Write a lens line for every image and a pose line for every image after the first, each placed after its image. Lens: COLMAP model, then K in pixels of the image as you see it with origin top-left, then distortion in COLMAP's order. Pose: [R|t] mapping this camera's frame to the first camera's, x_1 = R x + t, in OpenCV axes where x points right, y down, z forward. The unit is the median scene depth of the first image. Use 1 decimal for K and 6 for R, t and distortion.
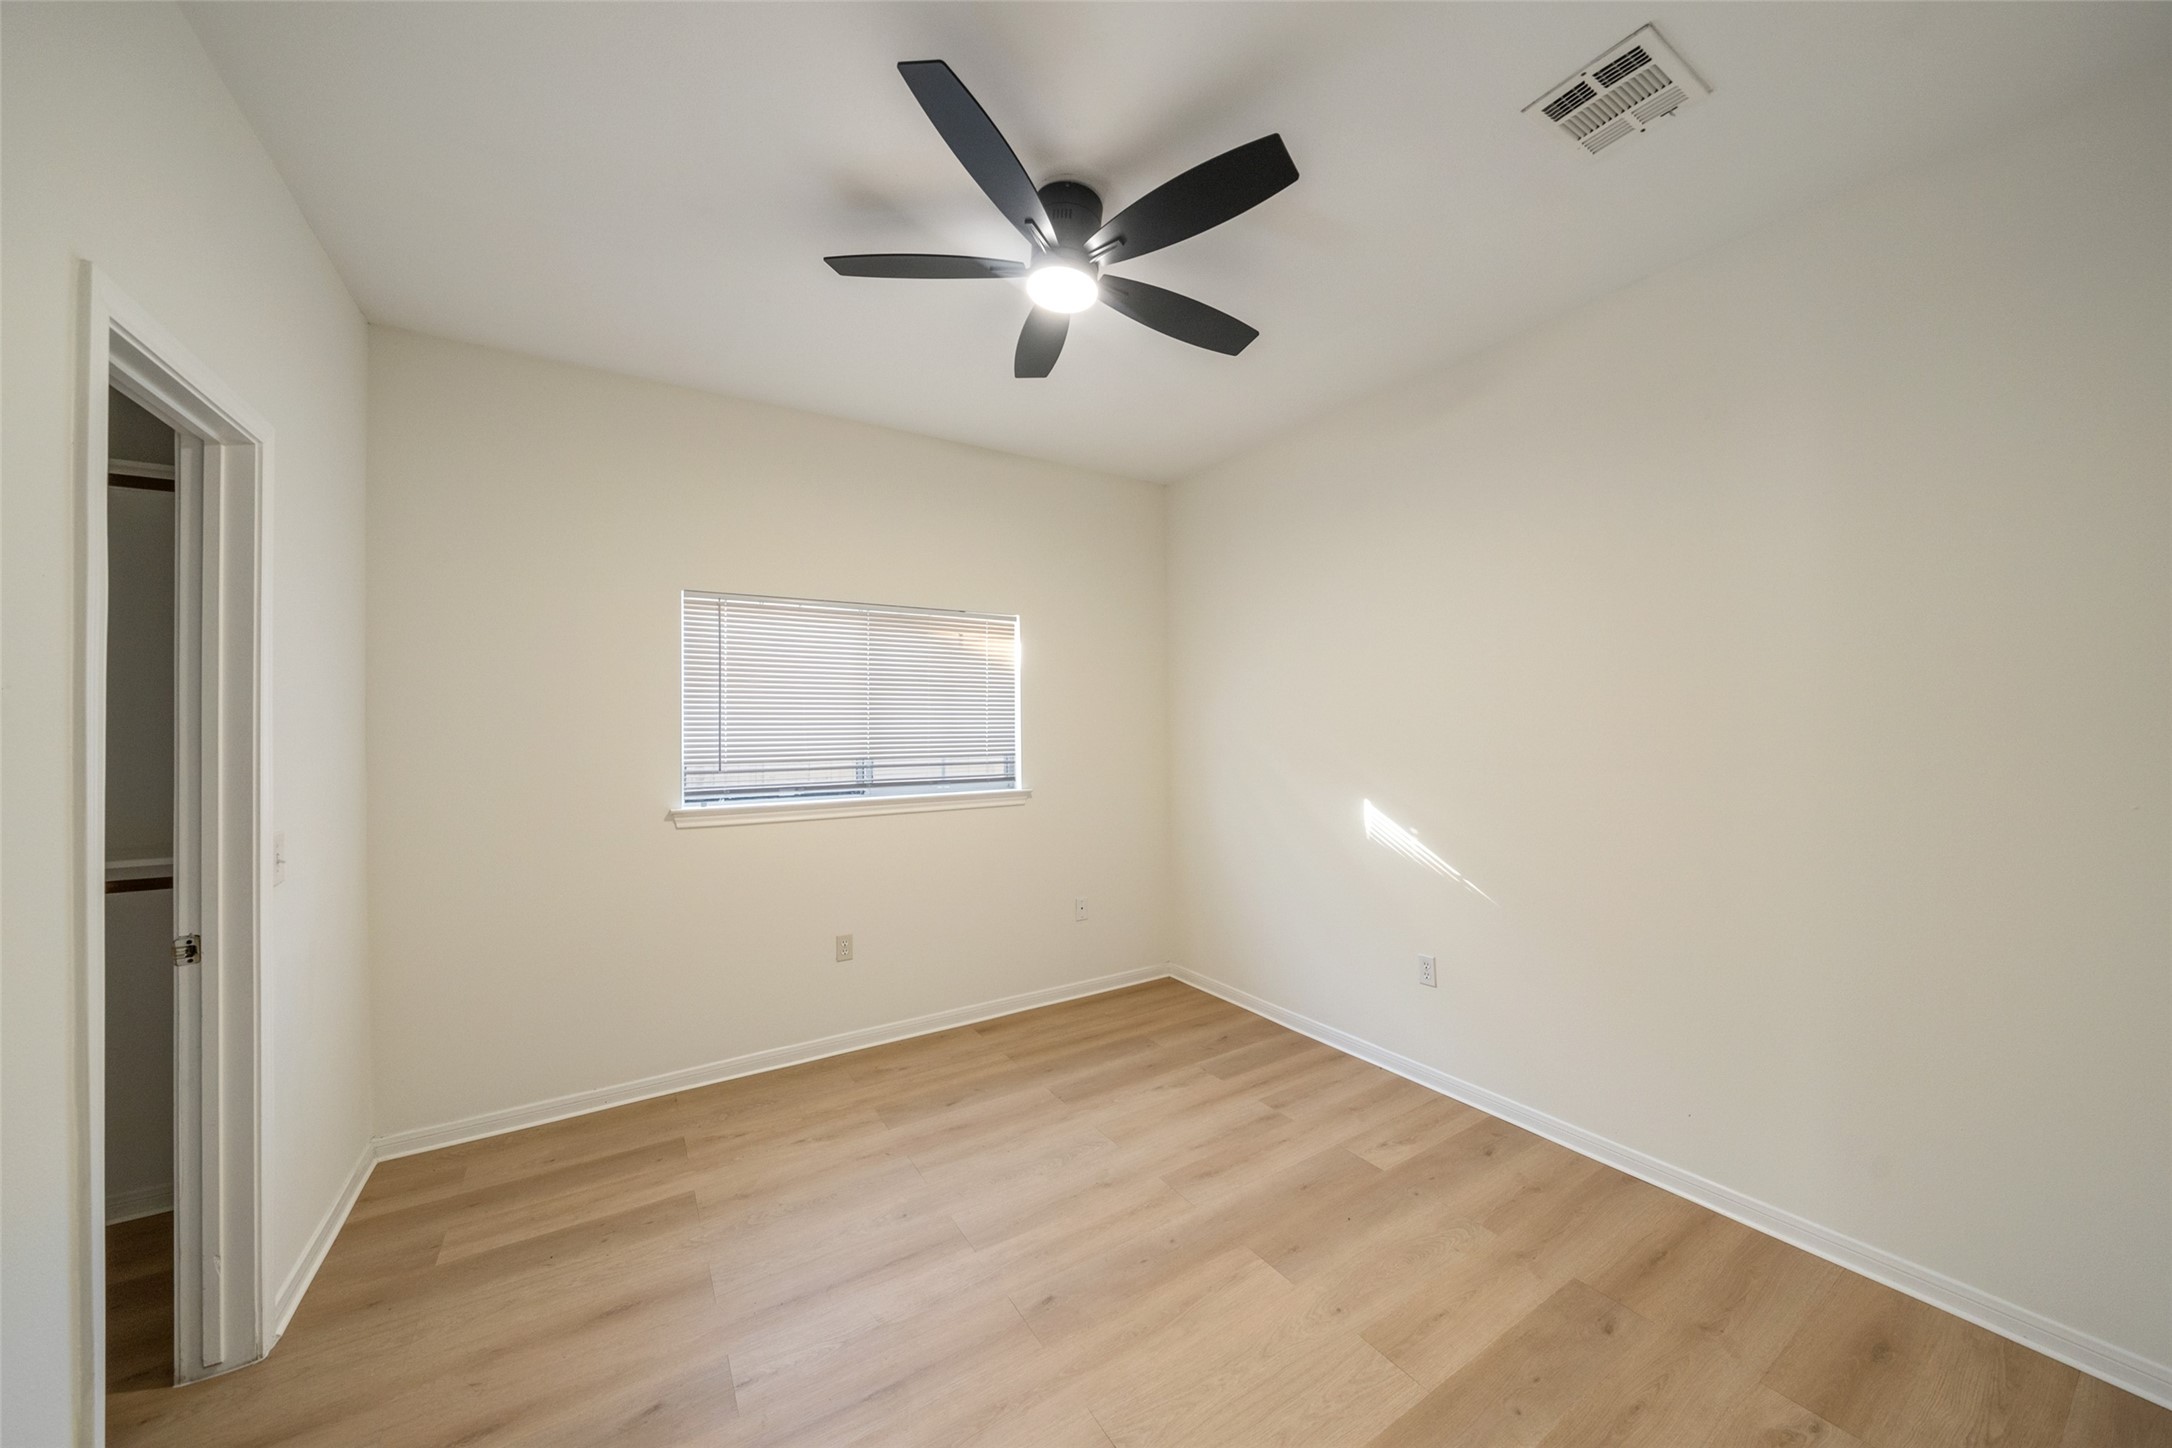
lens RADIAL K [[751.2, 0, 1090.1], [0, 751.2, 722.0], [0, 0, 1]] dist [-0.005832, 0.000010]
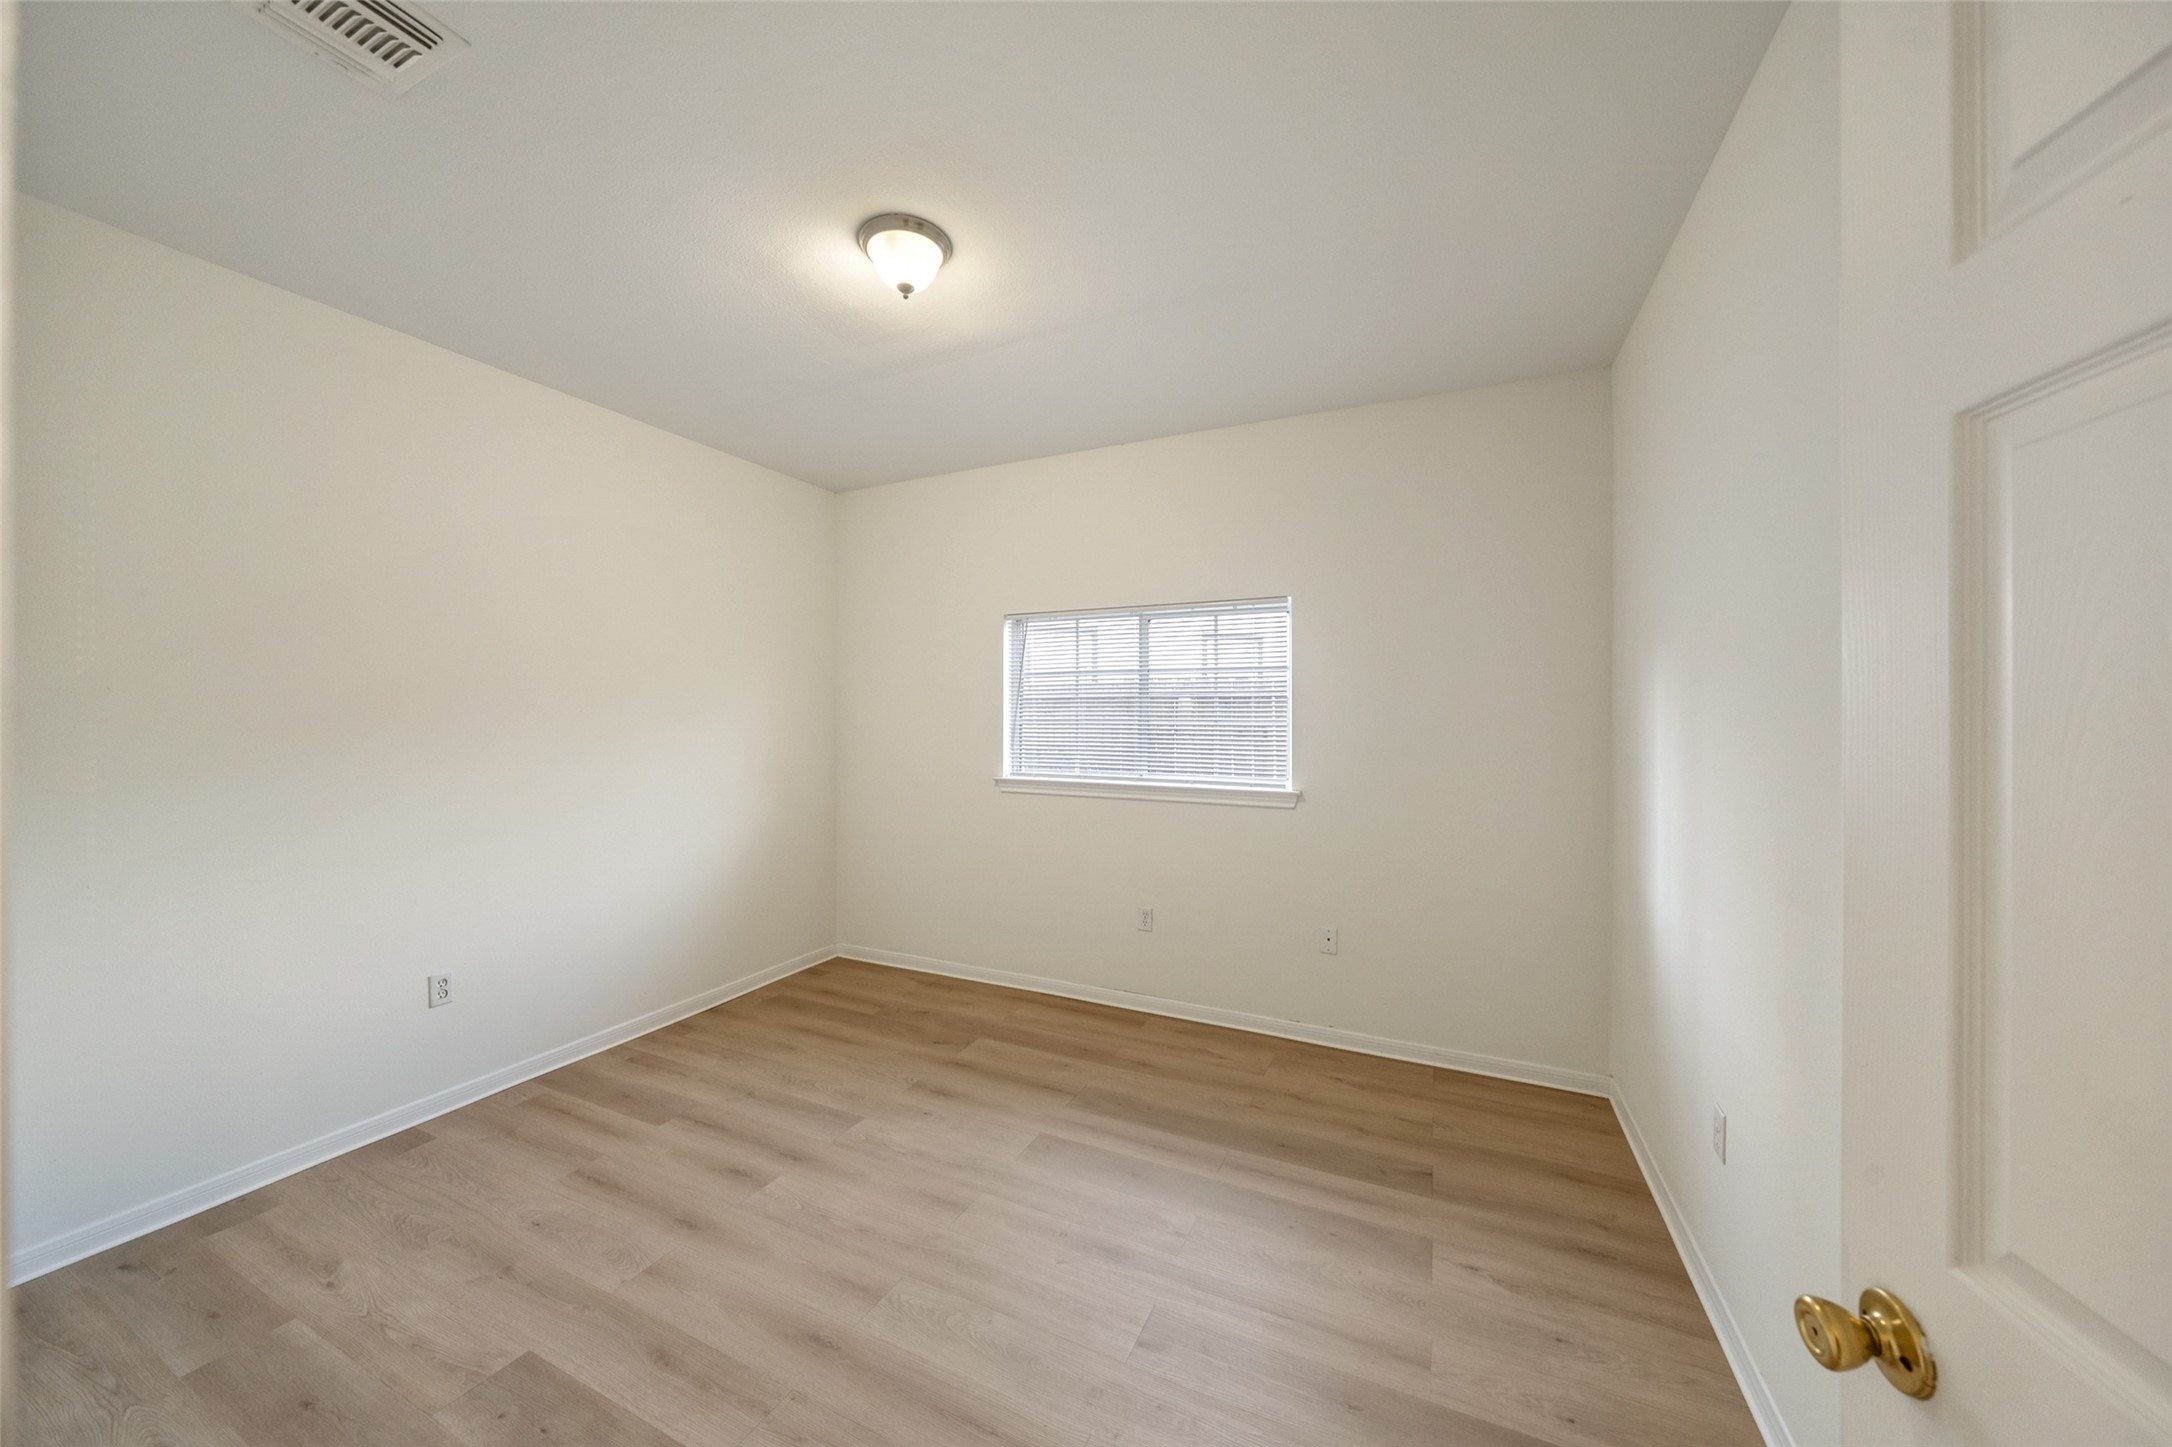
lens RADIAL K [[751.2, 0, 1090.1], [0, 751.2, 721.5], [0, 0, 1]] dist [-0.005832, 0.000010]
pose [[0.533633, 0.013135, -0.845614, 0.527885], [0.000445, 0.999875, 0.015812, -0.006046], [0.845716, -0.008814, 0.533560, 0.330493]]
